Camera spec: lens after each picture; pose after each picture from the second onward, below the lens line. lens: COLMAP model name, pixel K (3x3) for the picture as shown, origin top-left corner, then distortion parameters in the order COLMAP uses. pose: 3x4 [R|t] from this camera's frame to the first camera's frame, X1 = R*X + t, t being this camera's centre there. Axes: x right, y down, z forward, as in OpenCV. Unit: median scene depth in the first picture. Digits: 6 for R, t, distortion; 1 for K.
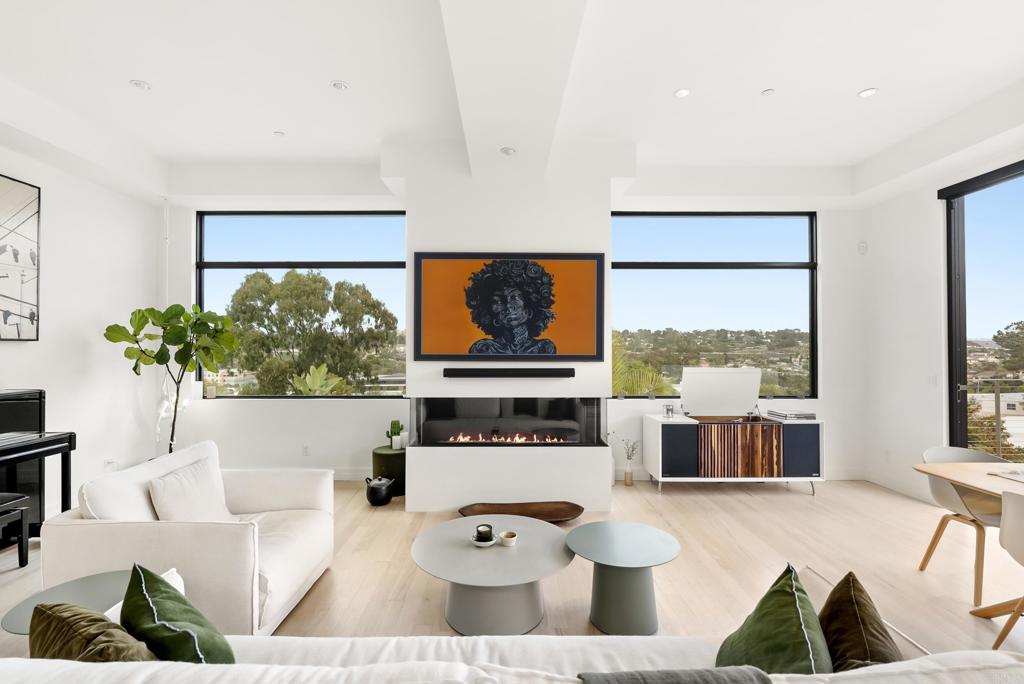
lens RADIAL K [[466.7, 0, 502.9], [0, 466.7, 343.2], [0, 0, 1]] dist [-0.004411, 0.001871]
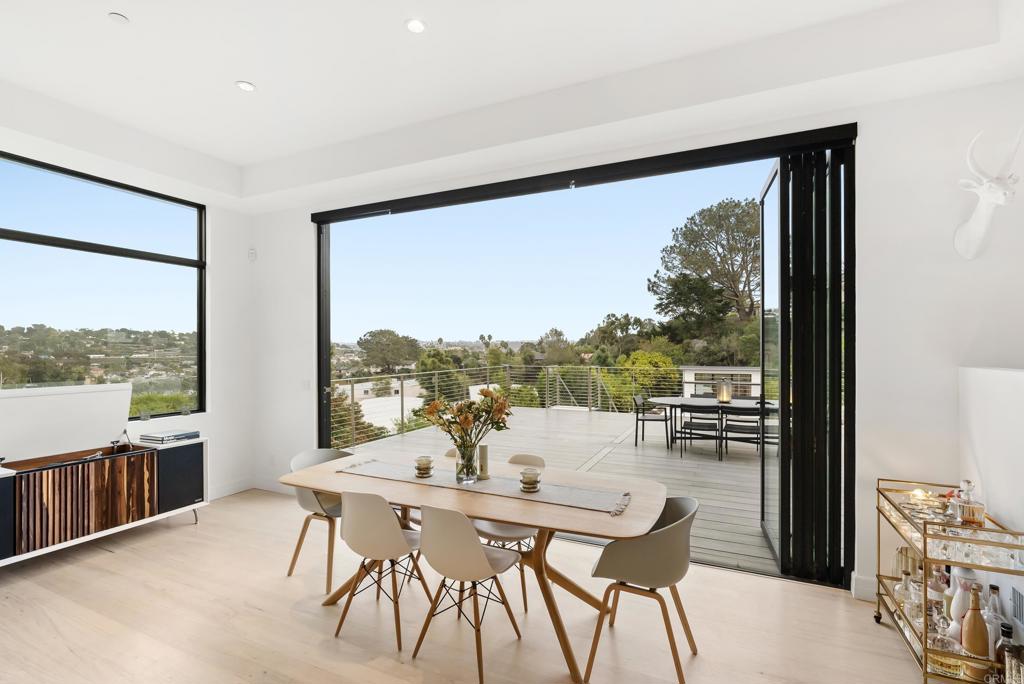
lens RADIAL K [[466.7, 0, 511.2], [0, 466.7, 347.5], [0, 0, 1]] dist [-0.004411, 0.001871]
pose [[0.428145, 0.001351, 0.903709, 0.122943], [-0.005761, 0.999983, 0.001234, -0.012189], [-0.903692, -0.005734, 0.428146, 0.083718]]
